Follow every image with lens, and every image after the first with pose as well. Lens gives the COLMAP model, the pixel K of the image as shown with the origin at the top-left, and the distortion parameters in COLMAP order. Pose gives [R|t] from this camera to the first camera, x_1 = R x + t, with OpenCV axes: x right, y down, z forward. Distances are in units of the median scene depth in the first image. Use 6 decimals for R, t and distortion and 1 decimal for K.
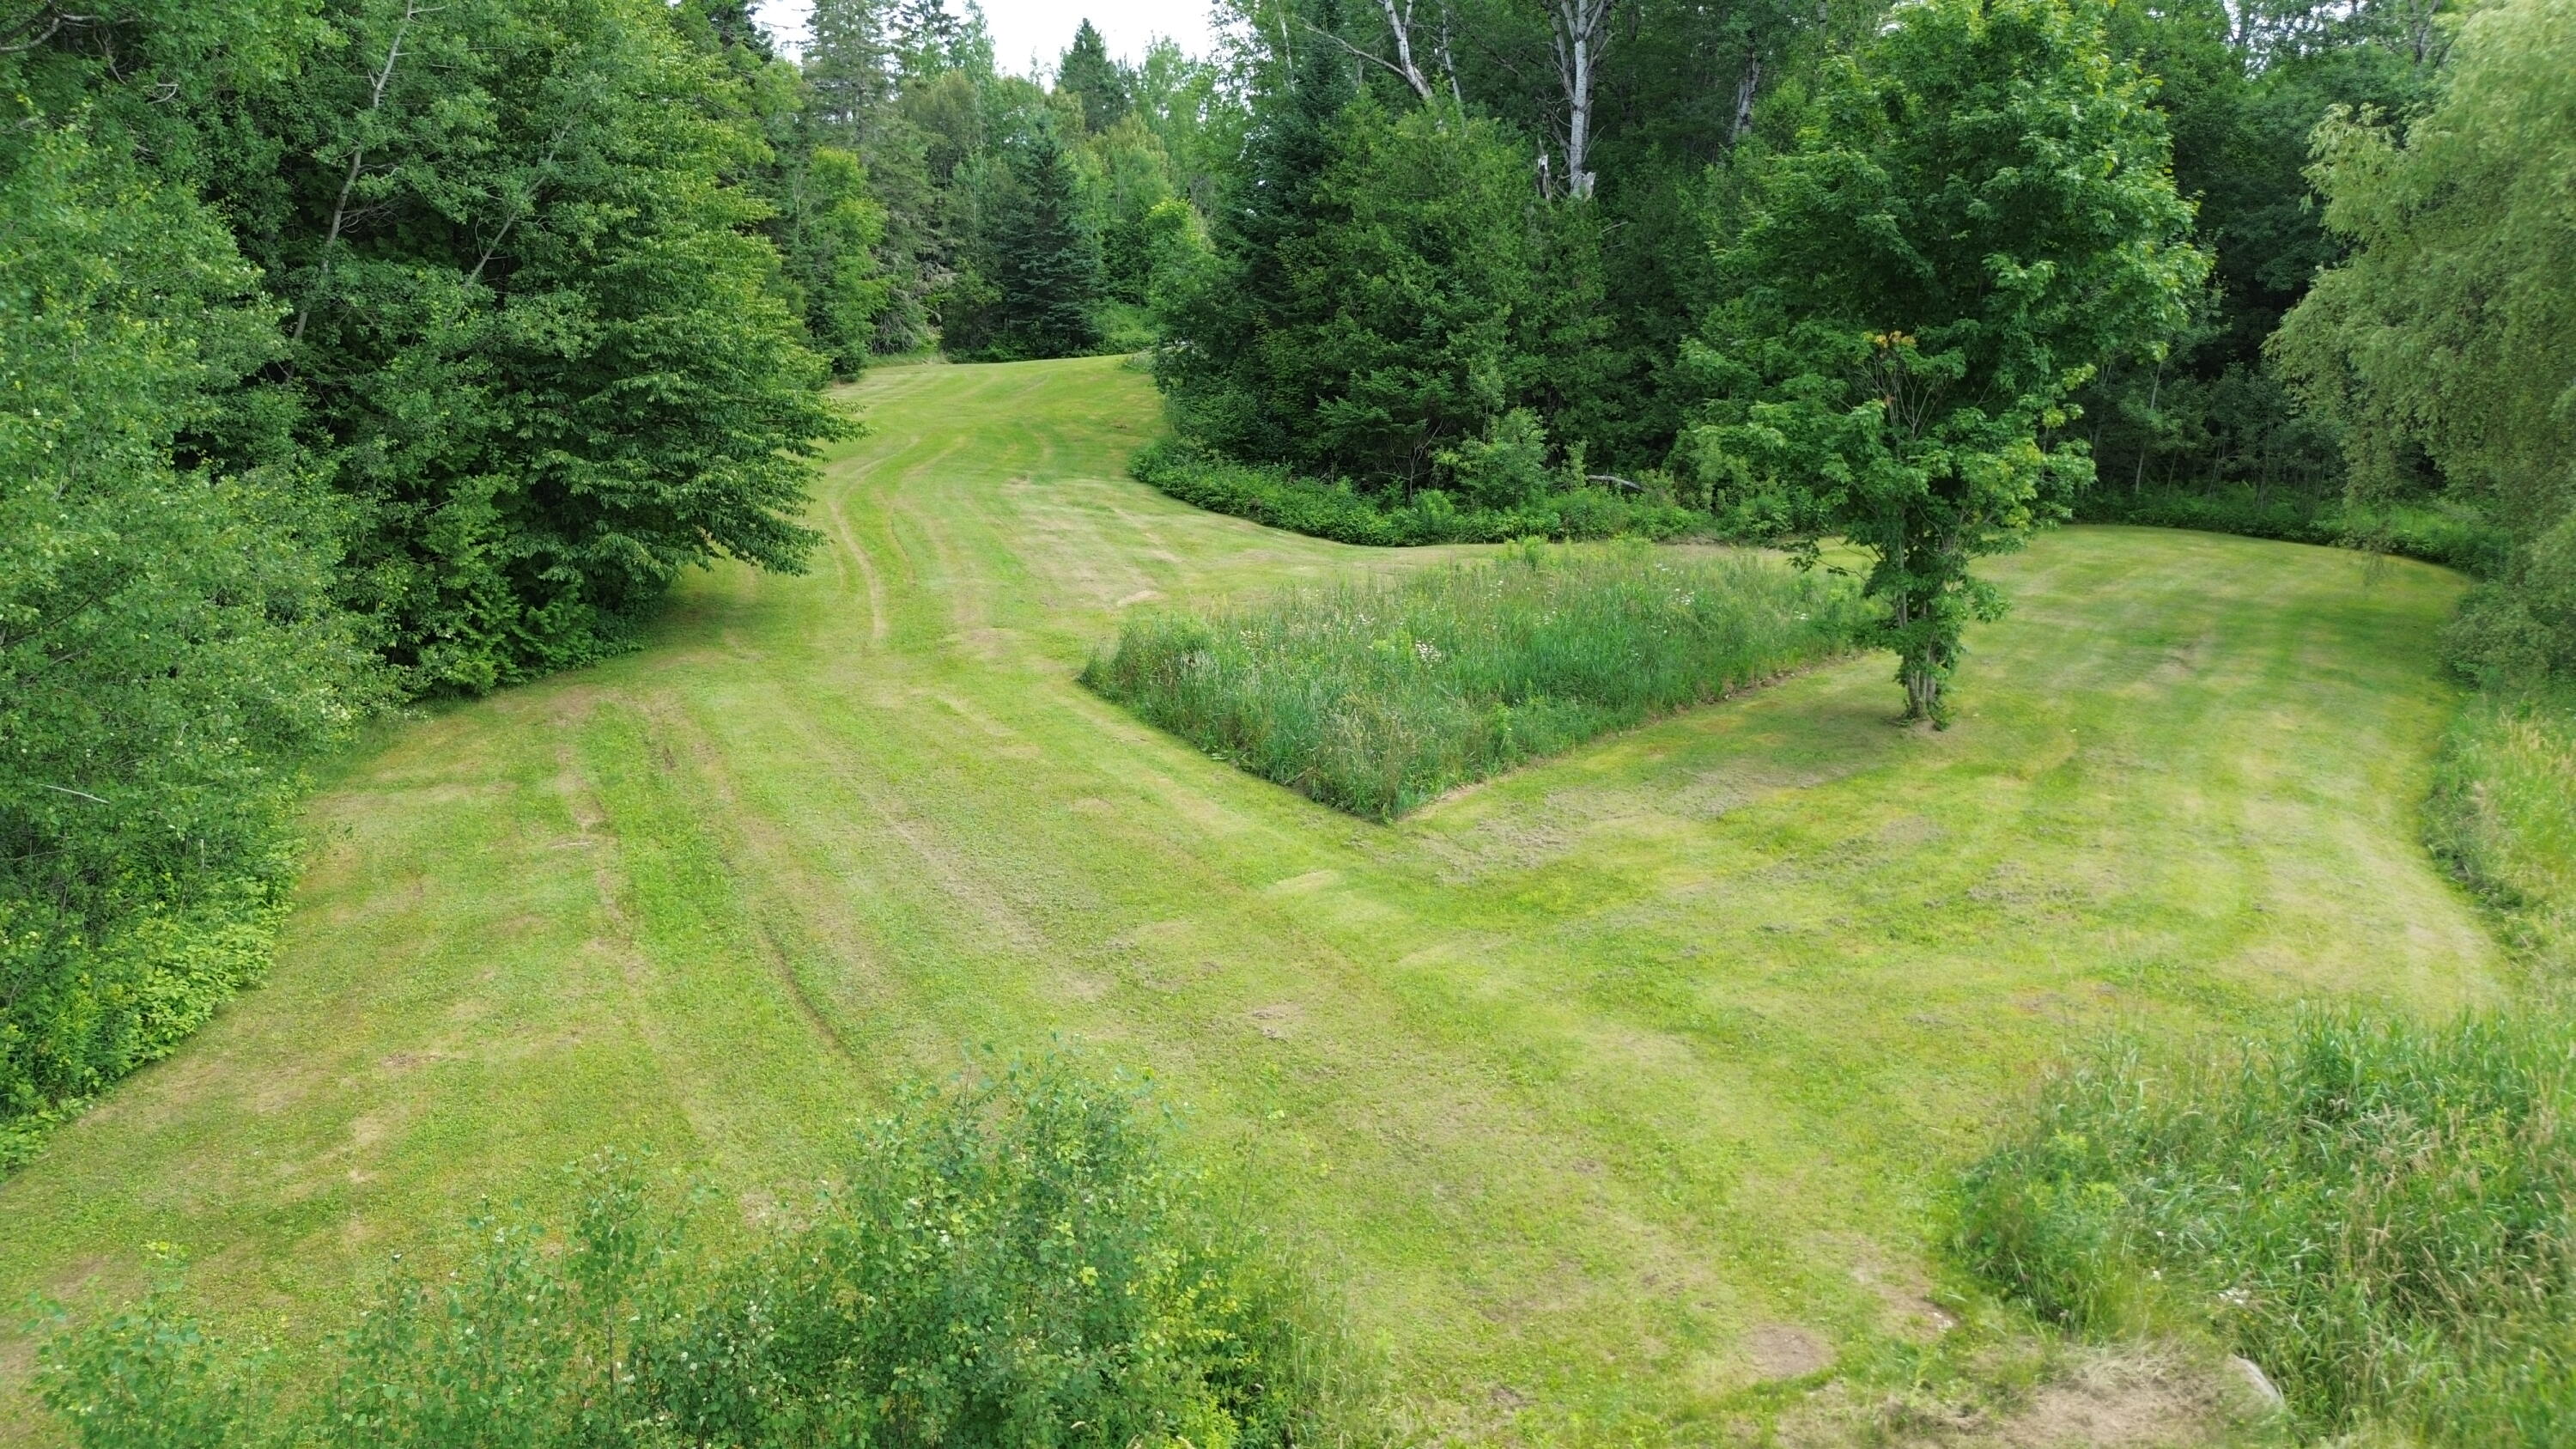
lens RADIAL K [[1876.9, 0, 1288.4], [0, 1876.9, 731.7], [0, 0, 1]] dist [0.034446, -0.029409]
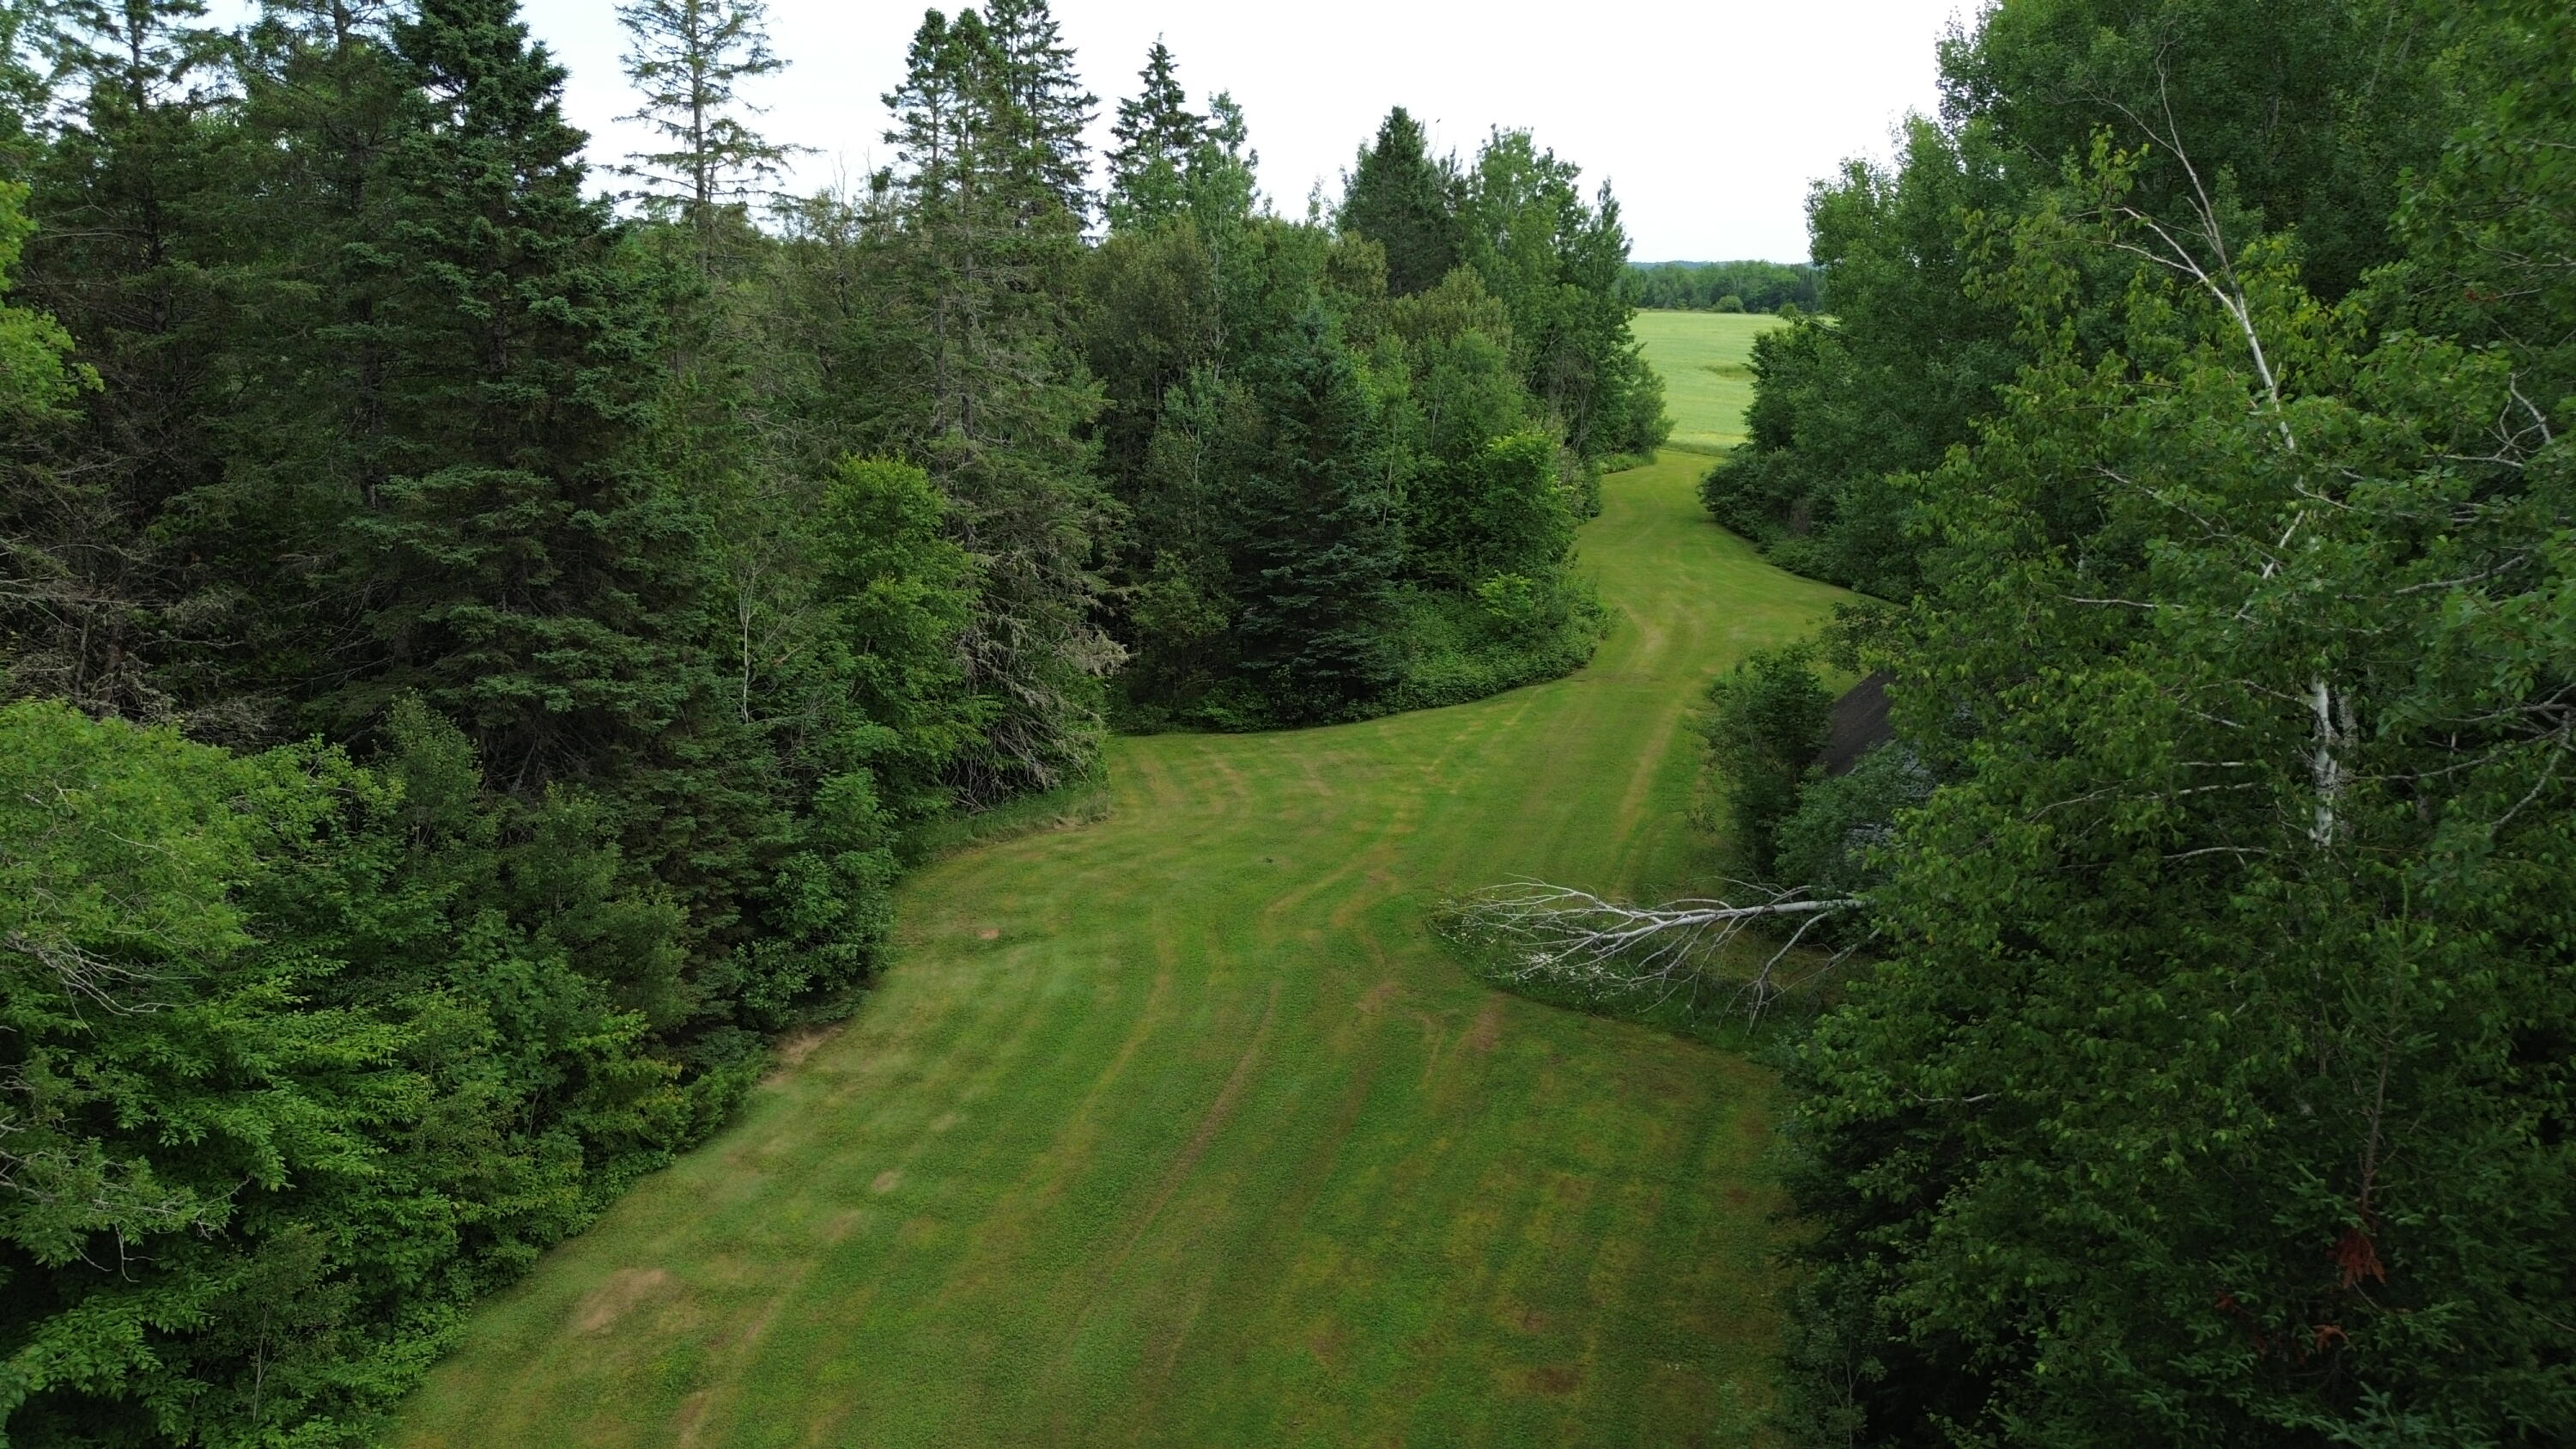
lens RADIAL K [[1876.9, 0, 1284.6], [0, 1876.9, 717.8], [0, 0, 1]] dist [0.034446, -0.029409]
pose [[0.987688, 0.051762, -0.147622, -0.042714], [-0.052451, 0.998623, -0.000770, -0.184345], [0.147379, 0.008504, 0.989044, 0.383869]]
